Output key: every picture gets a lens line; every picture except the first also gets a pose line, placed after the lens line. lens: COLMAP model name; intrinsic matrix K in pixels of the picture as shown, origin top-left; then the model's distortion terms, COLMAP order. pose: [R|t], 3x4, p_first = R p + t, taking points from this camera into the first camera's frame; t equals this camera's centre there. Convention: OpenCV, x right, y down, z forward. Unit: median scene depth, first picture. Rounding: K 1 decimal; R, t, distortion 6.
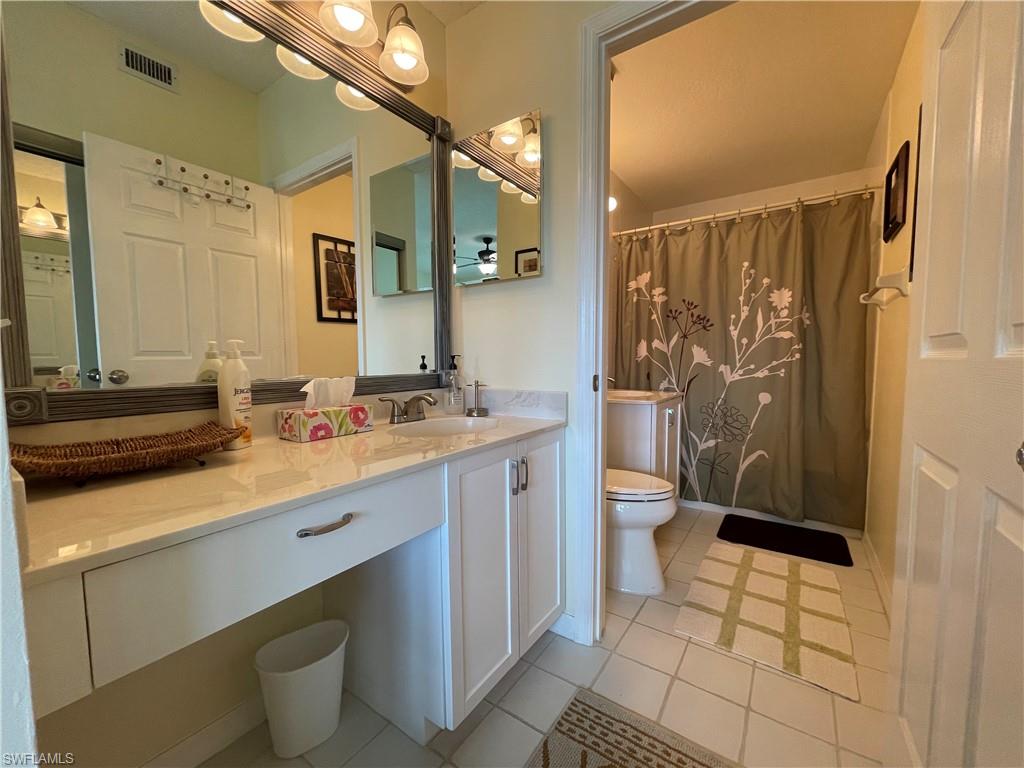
lens RADIAL K [[412.4, 0, 508.3], [0, 412.4, 386.5], [0, 0, 1]] dist [-0.001515, 0.000681]
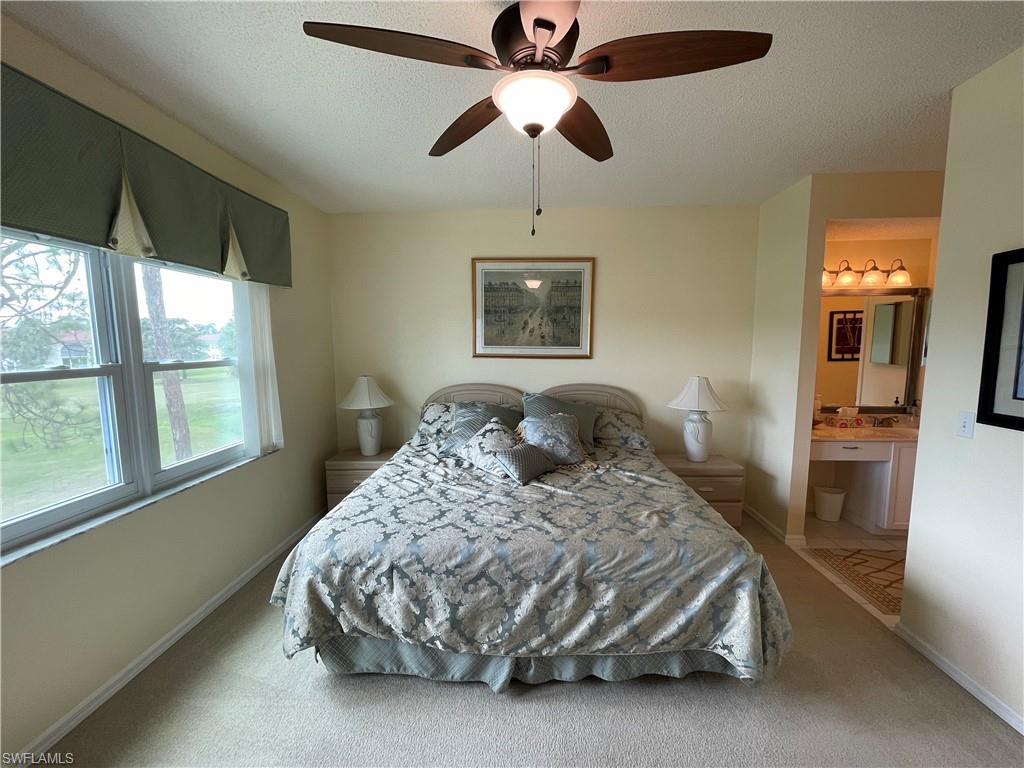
lens RADIAL K [[412.4, 0, 508.3], [0, 412.4, 386.5], [0, 0, 1]] dist [-0.001515, 0.000681]
pose [[0.527118, 0.096849, -0.844255, 0.550888], [-0.059631, 0.995251, 0.076939, -0.183860], [0.847697, 0.009788, 0.530390, -1.911972]]
